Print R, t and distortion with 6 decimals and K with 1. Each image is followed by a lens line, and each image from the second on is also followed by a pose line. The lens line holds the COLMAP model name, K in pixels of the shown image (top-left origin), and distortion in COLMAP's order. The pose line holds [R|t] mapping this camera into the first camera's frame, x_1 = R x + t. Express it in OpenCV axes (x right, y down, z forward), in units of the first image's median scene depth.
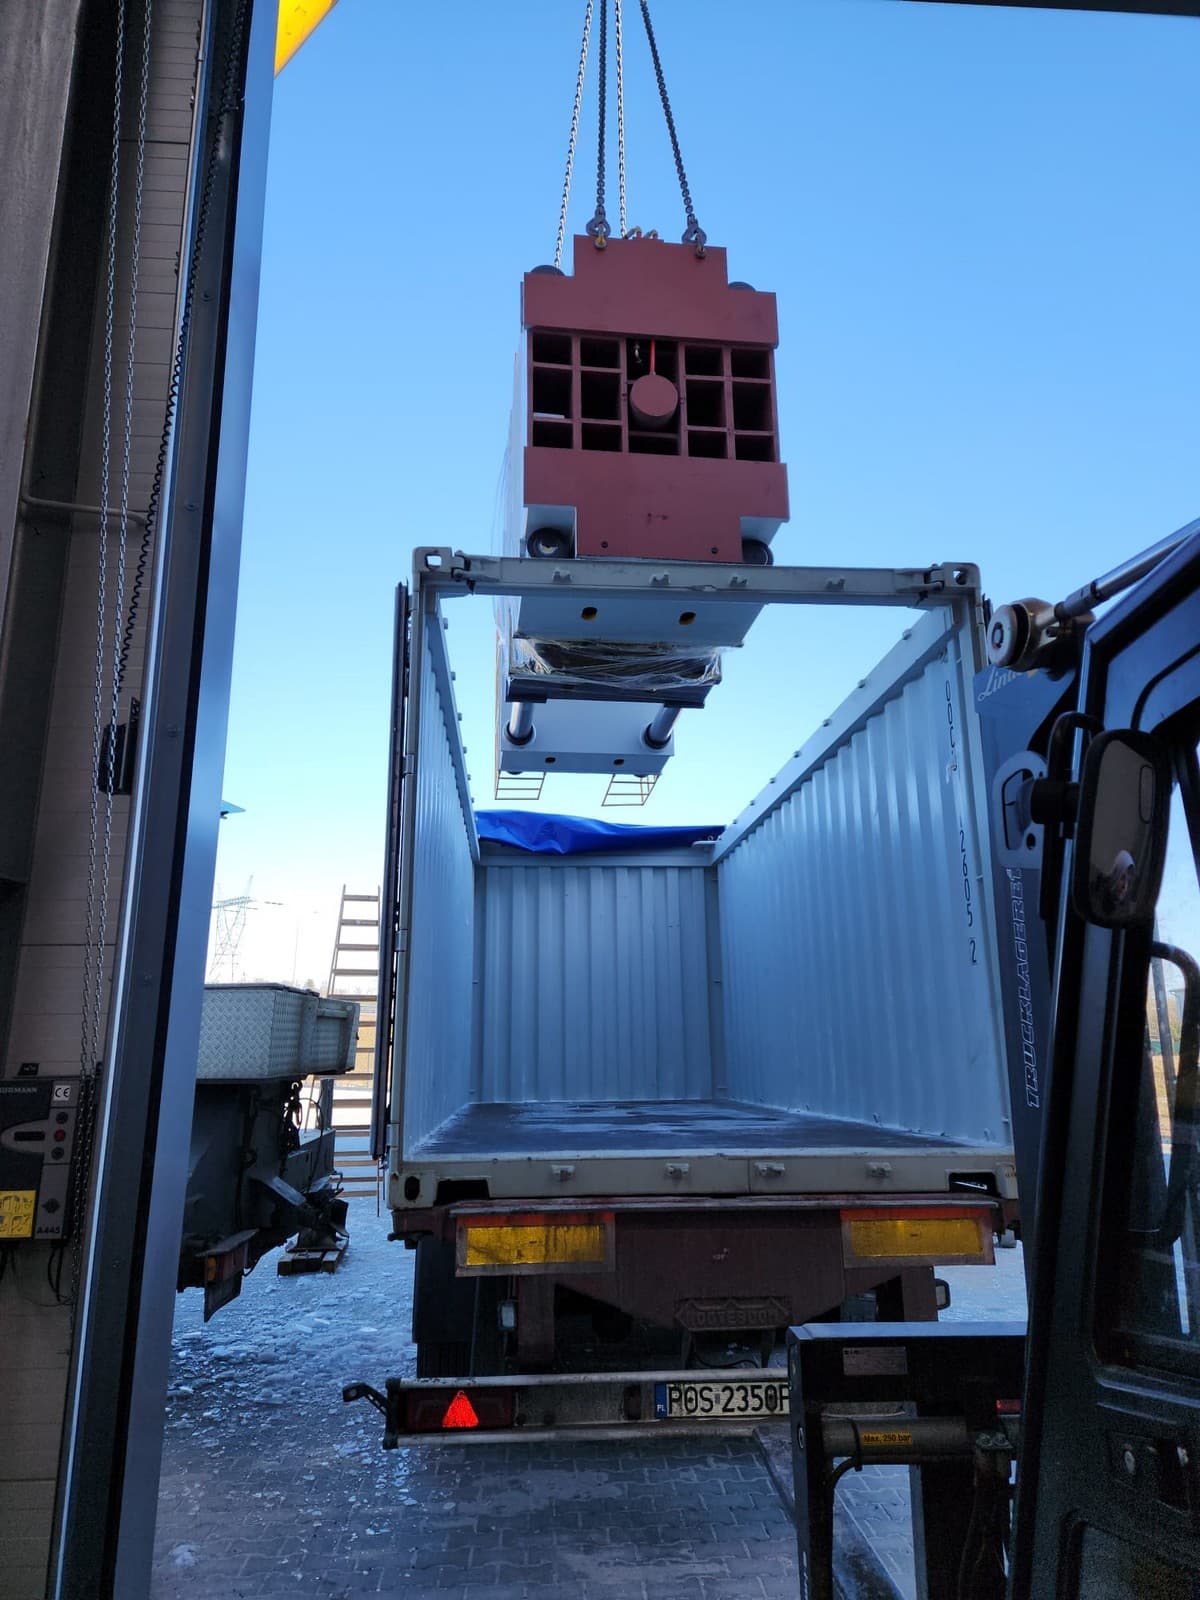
lens RADIAL K [[1099.5, 0, 596.2], [0, 1099.5, 802.7], [0, 0, 1]] dist [0.068554, -0.073578]
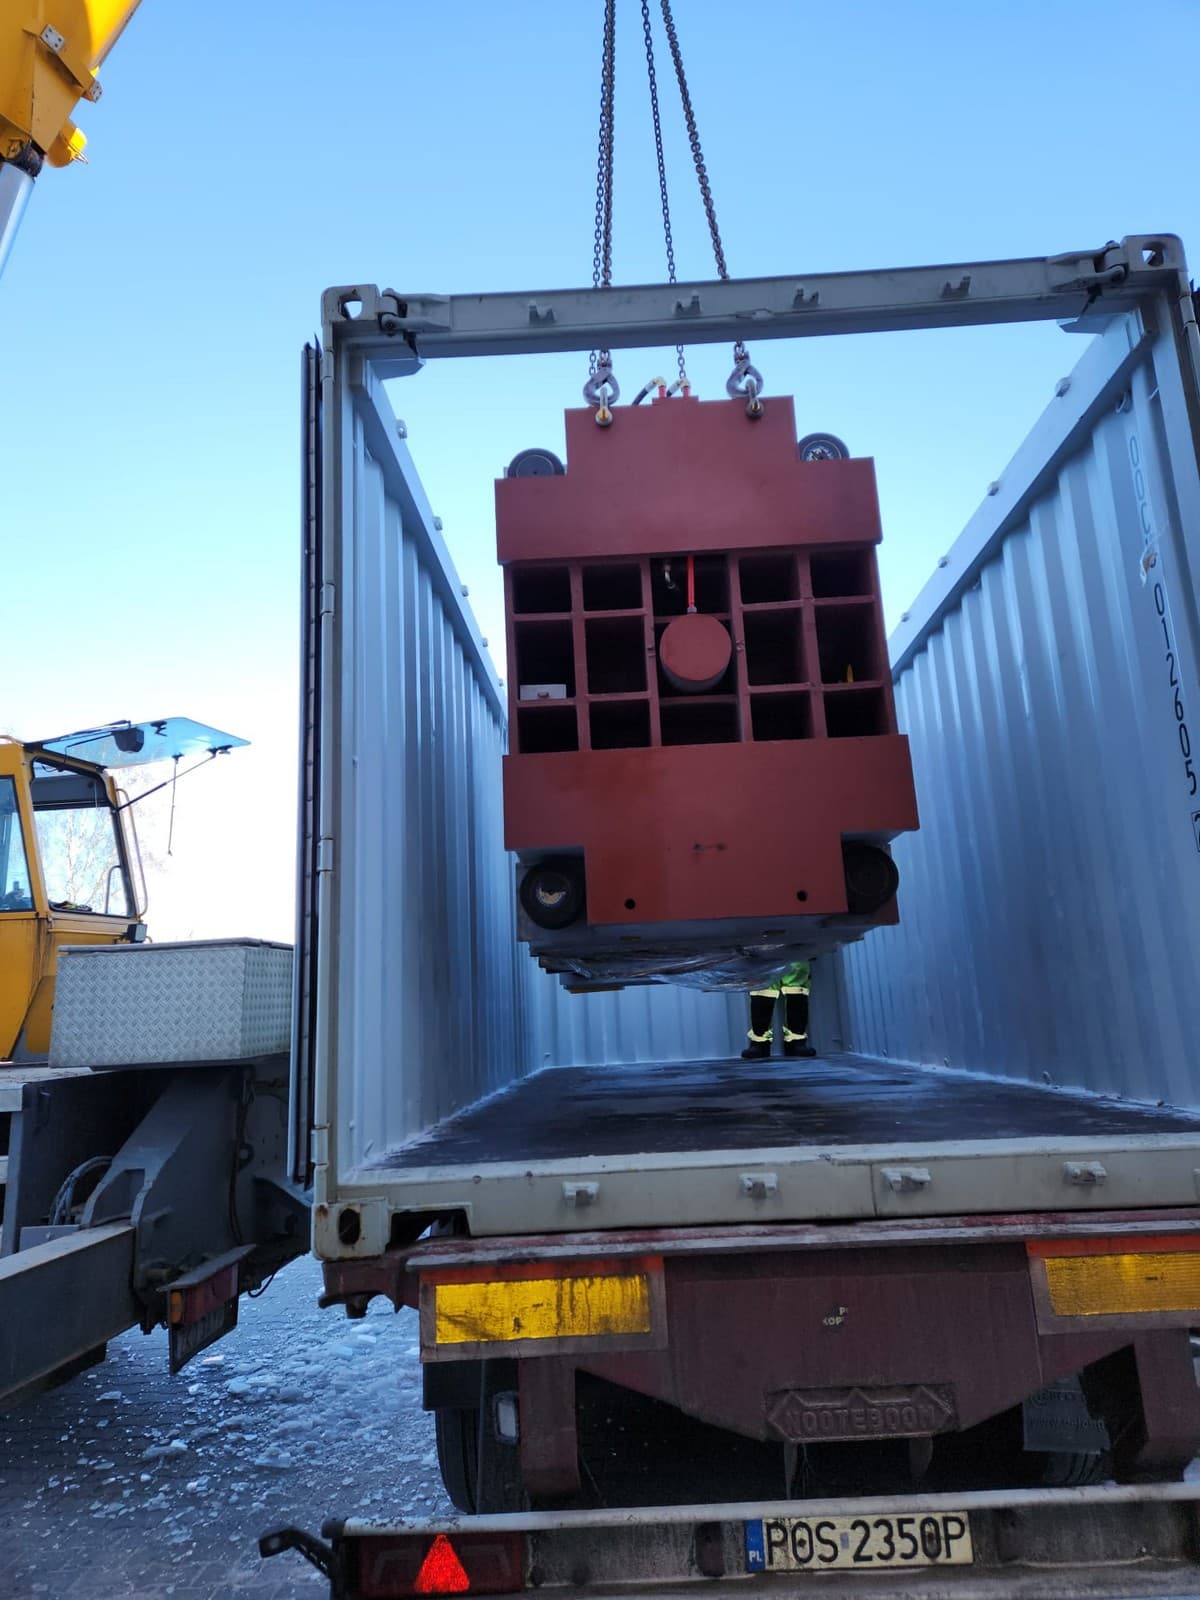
lens RADIAL K [[1099.5, 0, 578.5], [0, 1099.5, 778.7], [0, 0, 1]] dist [0.068554, -0.073578]
pose [[0.992024, -0.067636, -0.106365, 0.054785], [0.069582, 0.997468, 0.014689, 0.080665], [0.105102, -0.021973, 0.994219, 0.356724]]
